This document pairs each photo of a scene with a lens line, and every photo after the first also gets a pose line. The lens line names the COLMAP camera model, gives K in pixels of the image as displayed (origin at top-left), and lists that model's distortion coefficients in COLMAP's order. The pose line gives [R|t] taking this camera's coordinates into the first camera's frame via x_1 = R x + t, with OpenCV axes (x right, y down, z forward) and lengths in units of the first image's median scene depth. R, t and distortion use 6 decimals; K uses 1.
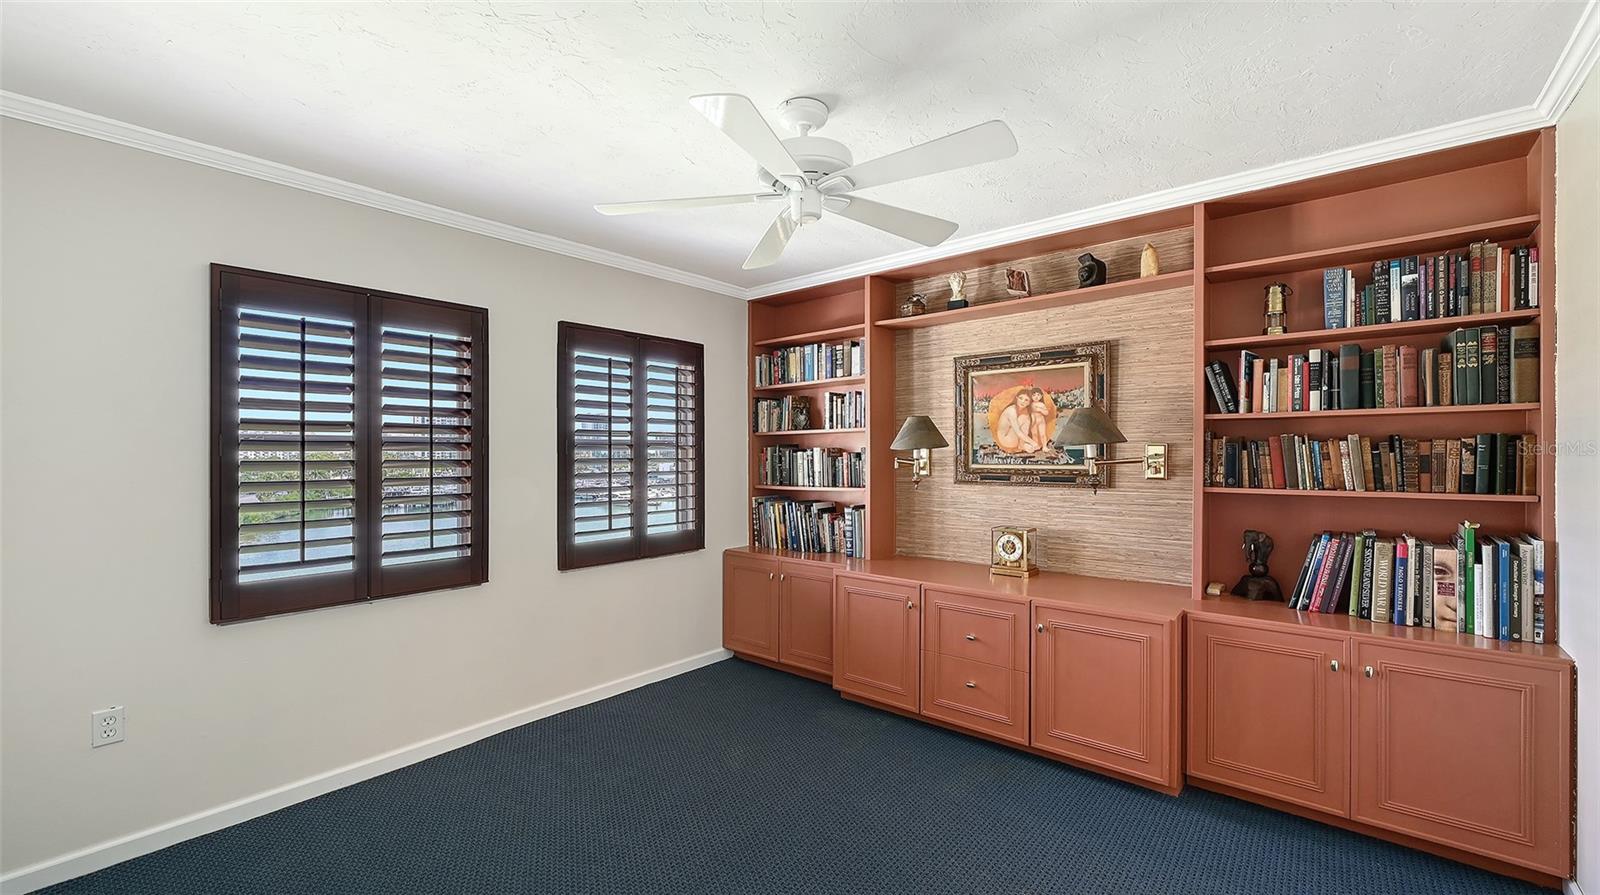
lens RADIAL K [[639.8, 0, 795.6], [0, 639.8, 452.8], [0, 0, 1]] dist [-0.002008, -0.000330]
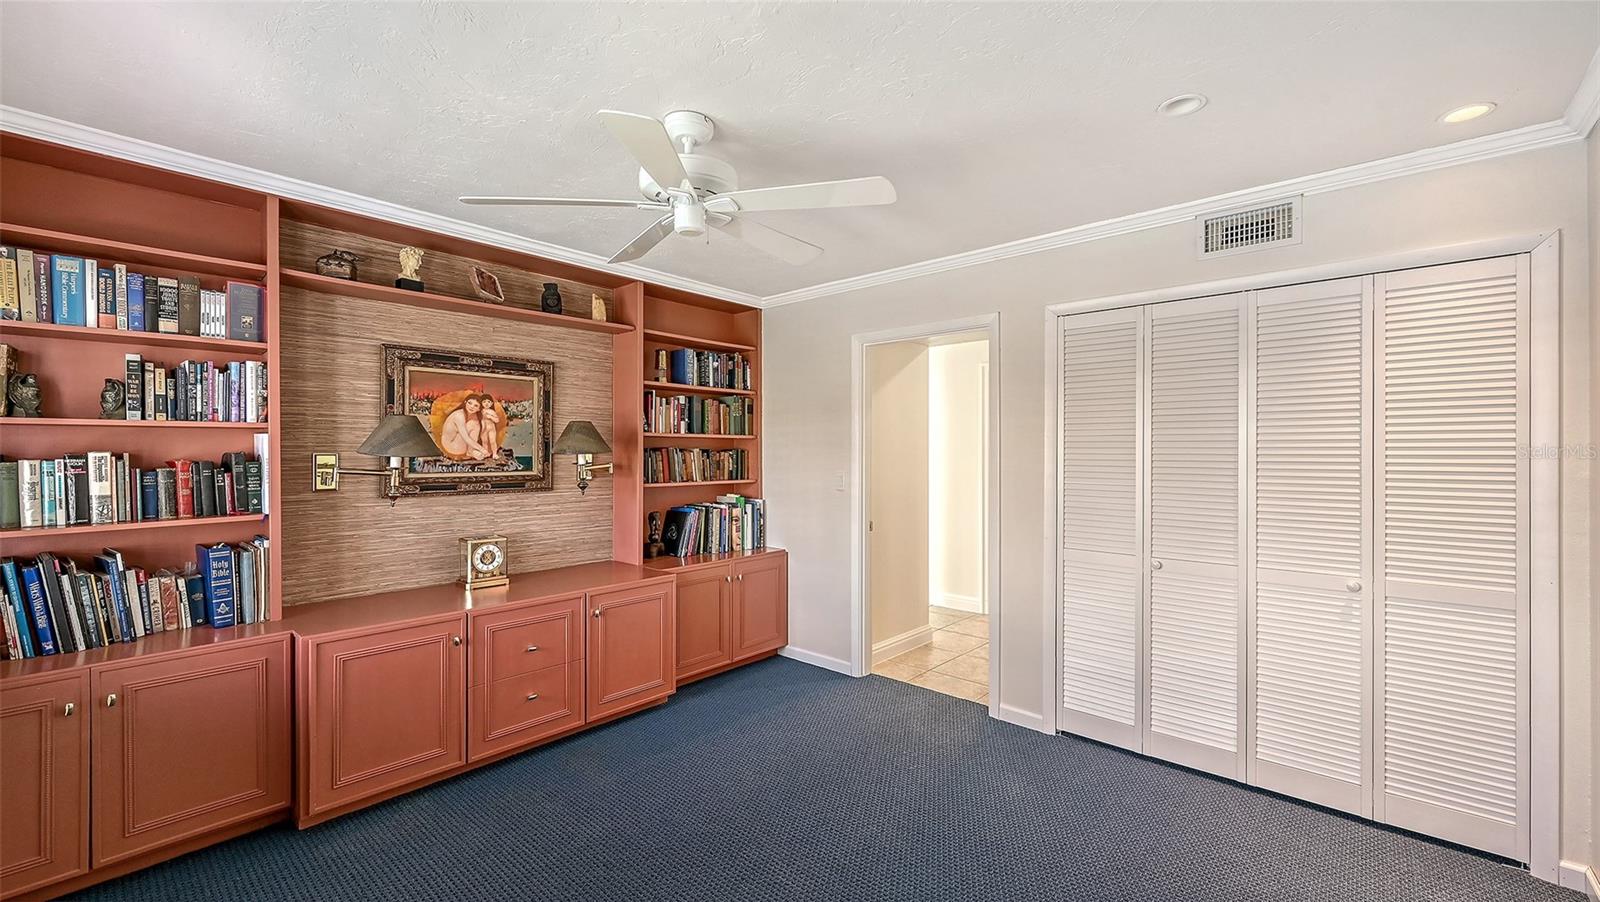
lens RADIAL K [[644.0, 0, 792.1], [0, 644.0, 454.8], [0, 0, 1]] dist [-0.001314, -0.000013]
pose [[0.038781, 0.005417, 0.999233, -0.613883], [0.002271, 0.999982, -0.005509, -0.001296], [-0.999245, 0.002483, 0.038768, 0.494750]]
